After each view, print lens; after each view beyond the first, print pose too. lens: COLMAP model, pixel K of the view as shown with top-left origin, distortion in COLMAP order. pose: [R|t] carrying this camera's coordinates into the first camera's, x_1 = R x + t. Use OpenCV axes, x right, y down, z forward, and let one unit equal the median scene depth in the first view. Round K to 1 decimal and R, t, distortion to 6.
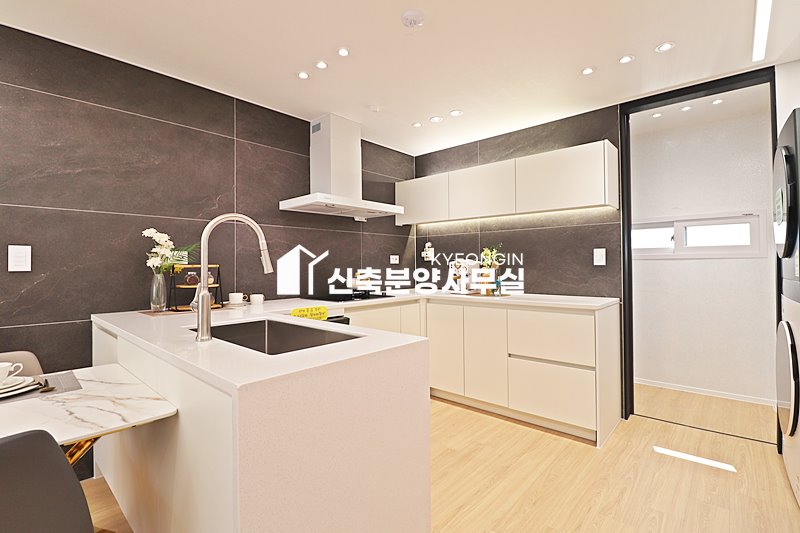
lens RADIAL K [[369.6, 0, 399.4], [0, 369.6, 259.1], [0, 0, 1]] dist [0.000203, -0.013054]
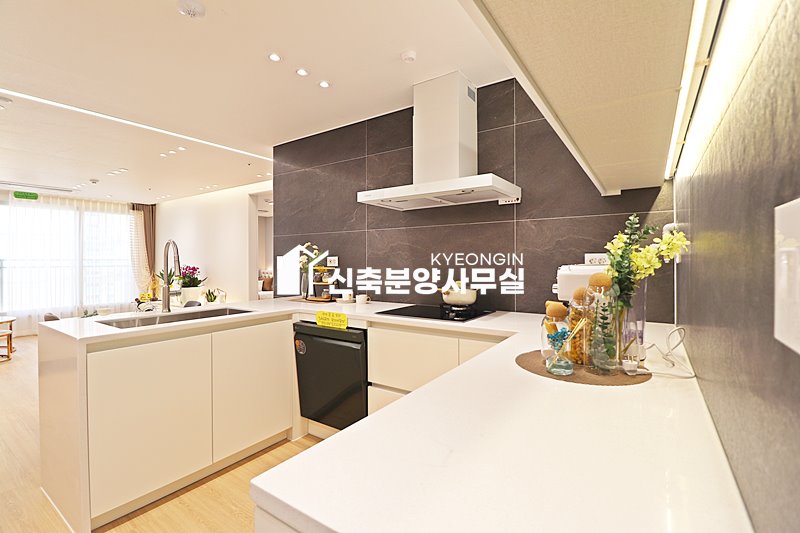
lens RADIAL K [[367.8, 0, 398.0], [0, 367.8, 260.1], [0, 0, 1]] dist [-0.000138, -0.010932]
pose [[0.129437, 0.007538, -0.991559, 0.651135], [0.018790, 0.999773, 0.010053, -0.014955], [0.991410, -0.019933, 0.129266, 0.884735]]
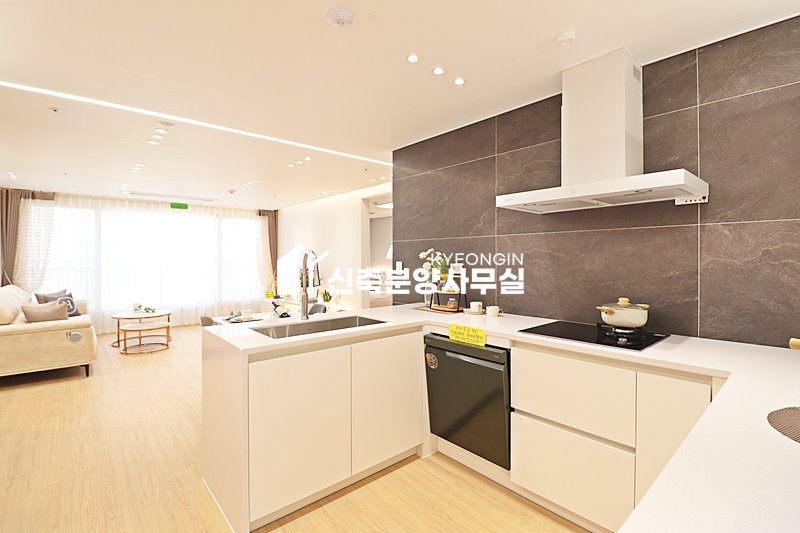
lens RADIAL K [[369.6, 0, 399.4], [0, 369.6, 259.1], [0, 0, 1]] dist [0.000203, -0.013054]
pose [[-0.116655, 0.011800, -0.993102, 0.591335], [0.018848, 0.999776, 0.009665, -0.044035], [0.992994, -0.017591, -0.116851, 0.792240]]
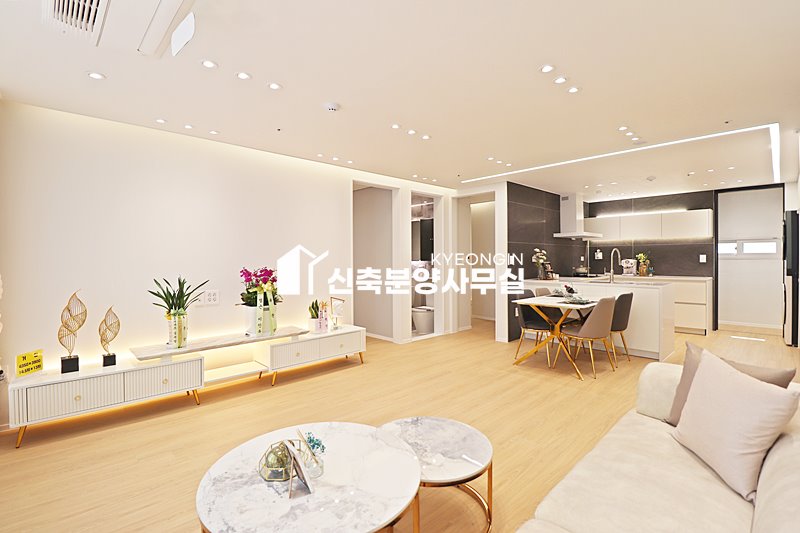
lens RADIAL K [[369.6, 0, 399.4], [0, 369.6, 259.1], [0, 0, 1]] dist [0.000203, -0.013054]
pose [[0.996872, 0.002675, -0.078993, -1.113038], [-0.001199, 0.999824, 0.018724, -0.042268], [0.079029, -0.018570, 0.996699, -1.357805]]
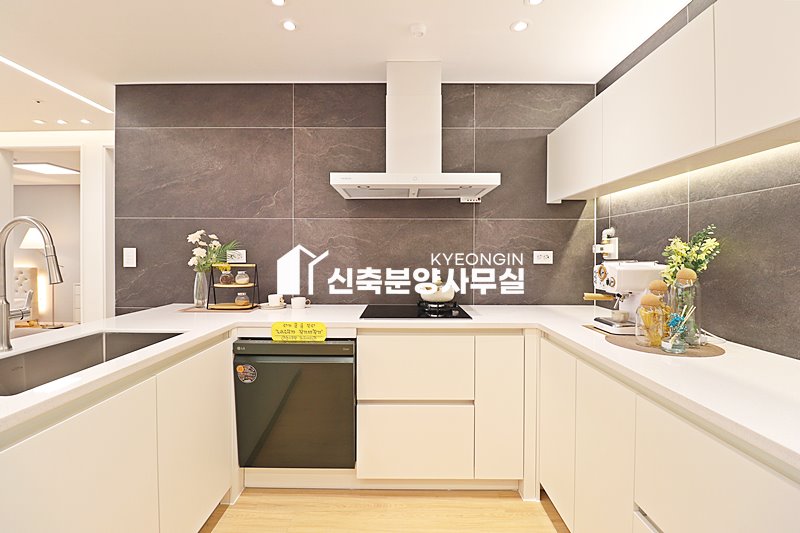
lens RADIAL K [[369.6, 0, 399.4], [0, 369.6, 259.1], [0, 0, 1]] dist [0.000203, -0.013054]
pose [[0.667426, 0.021088, -0.744378, 0.405113], [0.002493, 0.999530, 0.030552, -0.022222], [0.744672, -0.022247, 0.667060, 0.535667]]
